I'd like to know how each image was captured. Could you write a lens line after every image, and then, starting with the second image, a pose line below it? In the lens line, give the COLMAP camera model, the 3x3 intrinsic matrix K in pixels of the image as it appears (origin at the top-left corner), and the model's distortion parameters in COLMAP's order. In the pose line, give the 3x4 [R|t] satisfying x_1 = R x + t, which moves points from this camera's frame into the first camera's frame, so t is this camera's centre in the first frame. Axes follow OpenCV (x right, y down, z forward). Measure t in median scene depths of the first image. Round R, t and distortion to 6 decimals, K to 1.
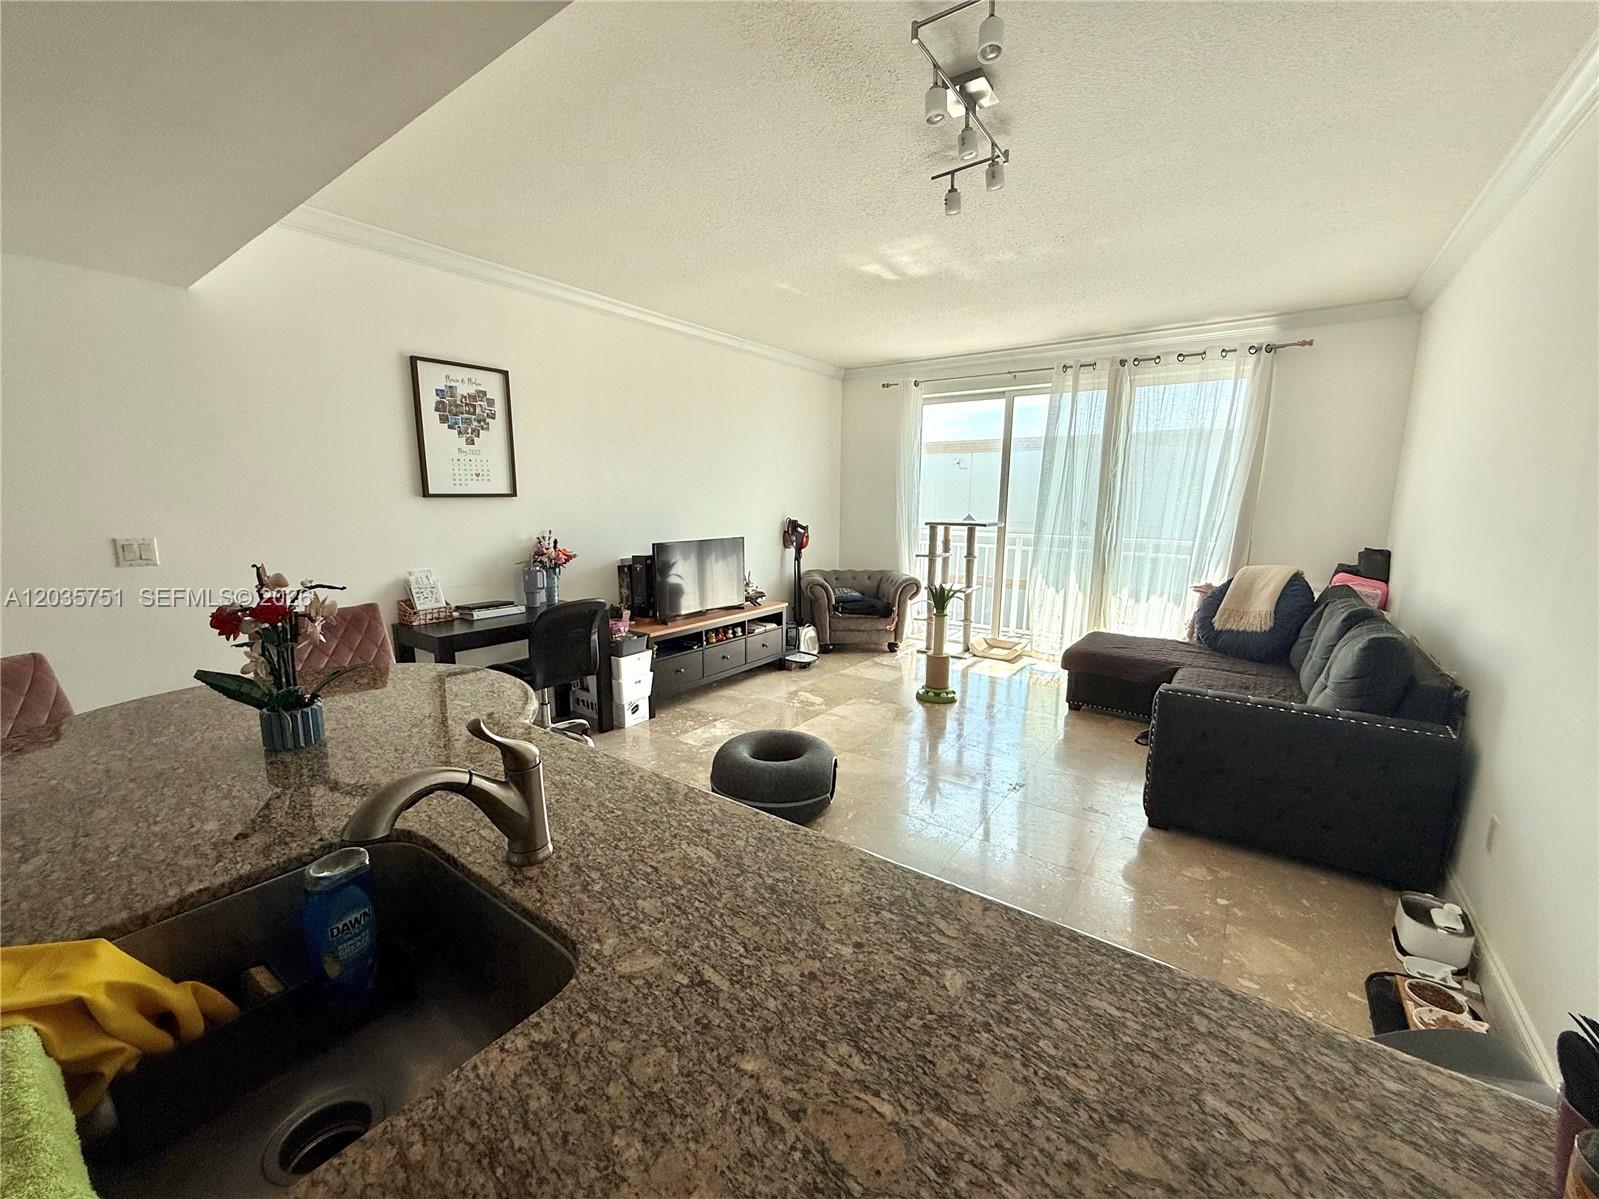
lens RADIAL K [[632.2, 0, 810.3], [0, 632.2, 594.0], [0, 0, 1]] dist [-0.003262, 0.000582]
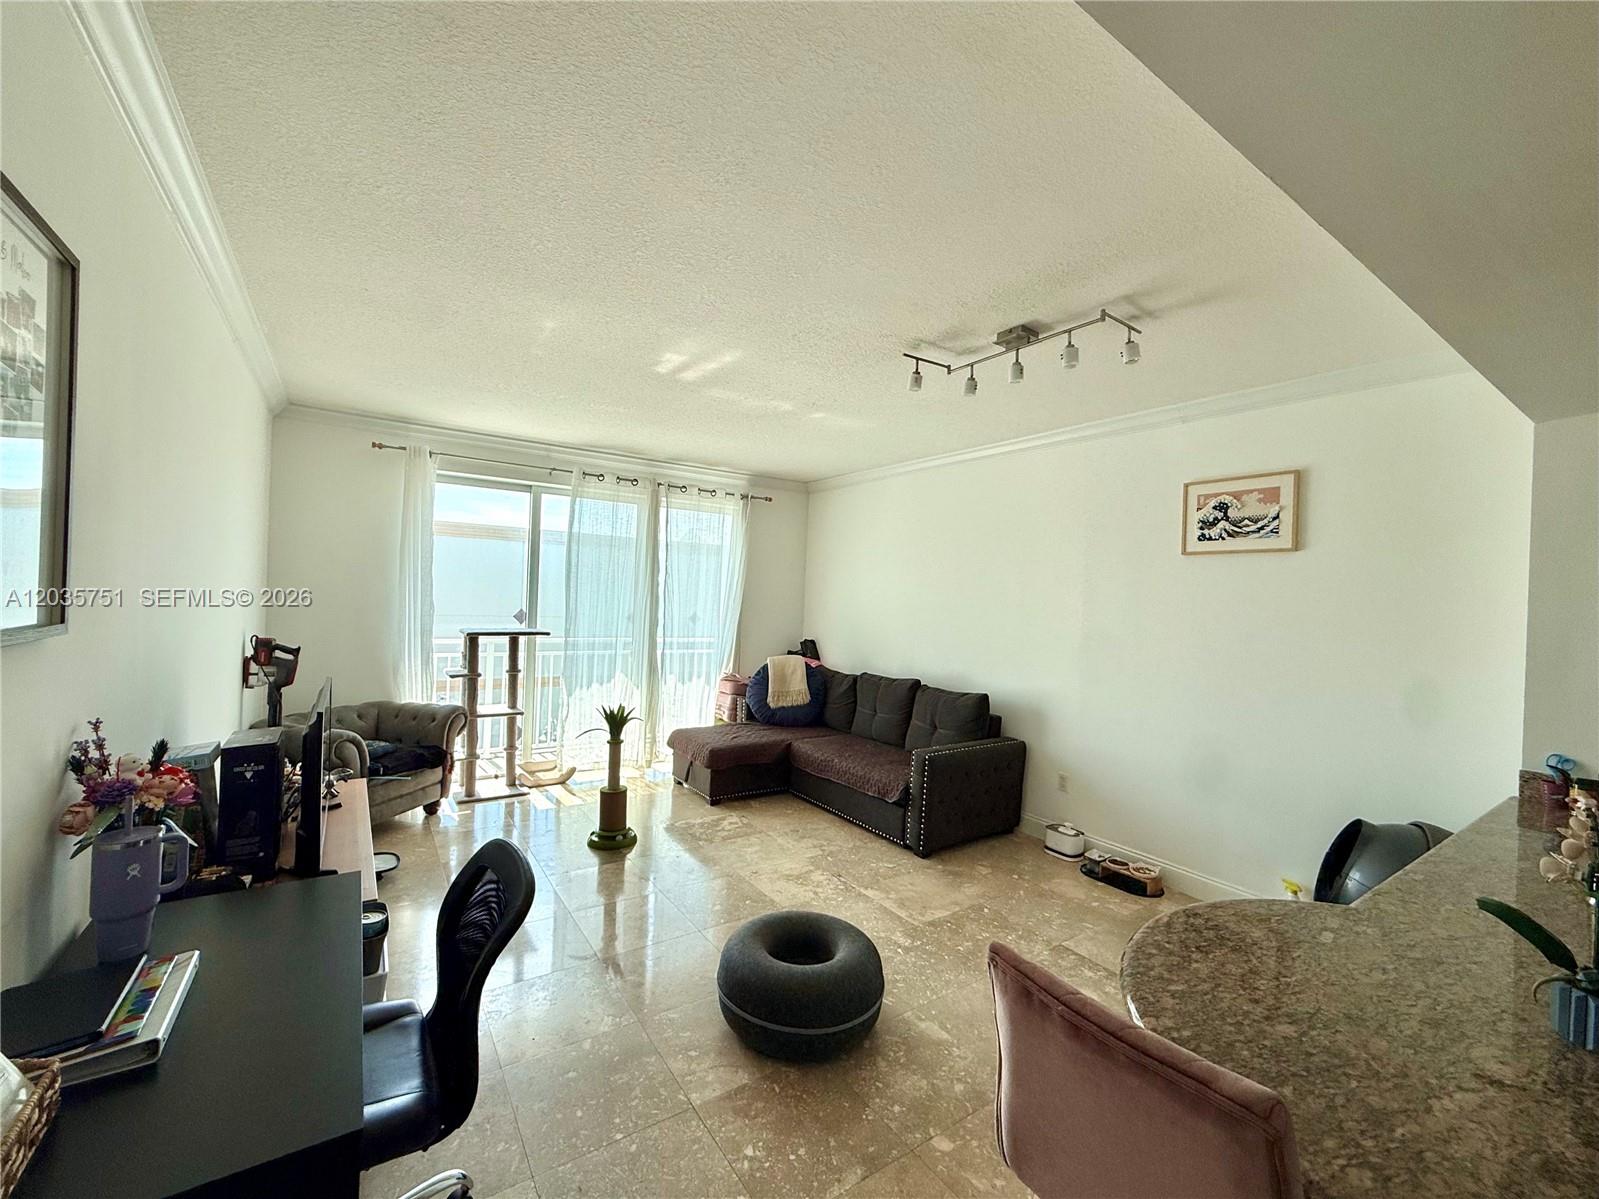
lens RADIAL K [[632.2, 0, 789.8], [0, 632.2, 593.8], [0, 0, 1]] dist [-0.003262, 0.000582]
pose [[0.352704, 0.010715, 0.935674, -0.707053], [0.110393, 0.992475, -0.052978, -0.131196], [-0.929200, 0.121977, 0.348867, 0.614937]]
